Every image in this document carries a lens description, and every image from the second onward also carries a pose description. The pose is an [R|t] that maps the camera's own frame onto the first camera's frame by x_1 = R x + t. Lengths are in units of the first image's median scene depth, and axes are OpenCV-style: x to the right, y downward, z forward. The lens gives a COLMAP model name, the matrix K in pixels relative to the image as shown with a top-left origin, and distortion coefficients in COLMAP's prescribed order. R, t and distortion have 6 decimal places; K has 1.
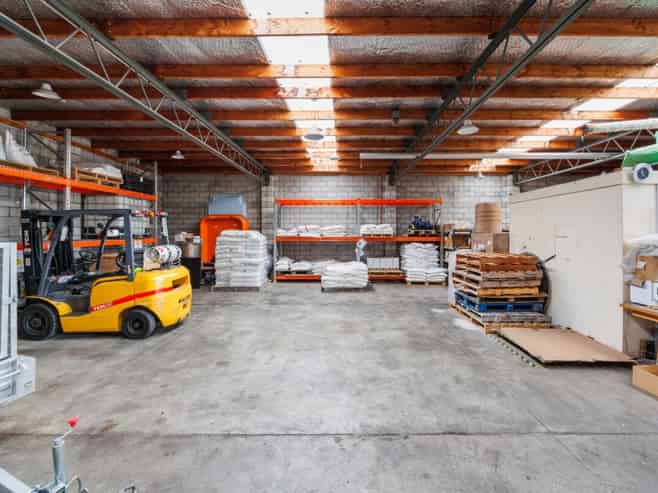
lens RADIAL K [[287.2, 0, 345.3], [0, 287.2, 231.3], [0, 0, 1]] dist [-0.002053, 0.000153]
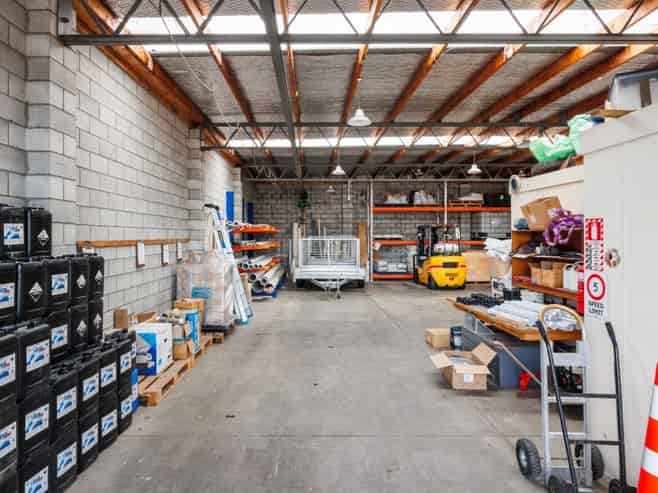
lens RADIAL K [[430.4, 0, 329.0], [0, 430.4, 246.5], [0, 0, 1]] dist [0.001048, 0.000069]
pose [[0.034510, 0.023789, -0.999121, 1.344838], [0.003390, 0.999708, 0.023920, 0.000317], [0.999399, -0.004212, 0.034420, 0.112588]]
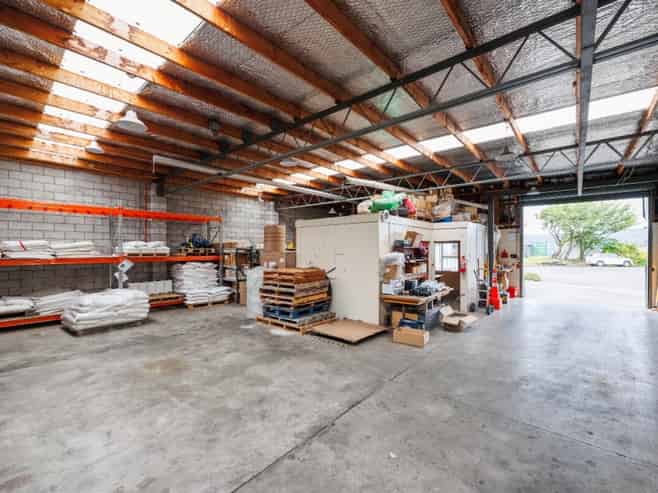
lens RADIAL K [[289.2, 0, 334.0], [0, 289.2, 250.2], [0, 0, 1]] dist [0.000450, 0.000031]
pose [[0.647530, -0.002062, 0.762037, -0.221131], [-0.001540, 0.999991, 0.004015, -0.004468], [-0.762038, -0.003773, 0.647521, 0.068388]]
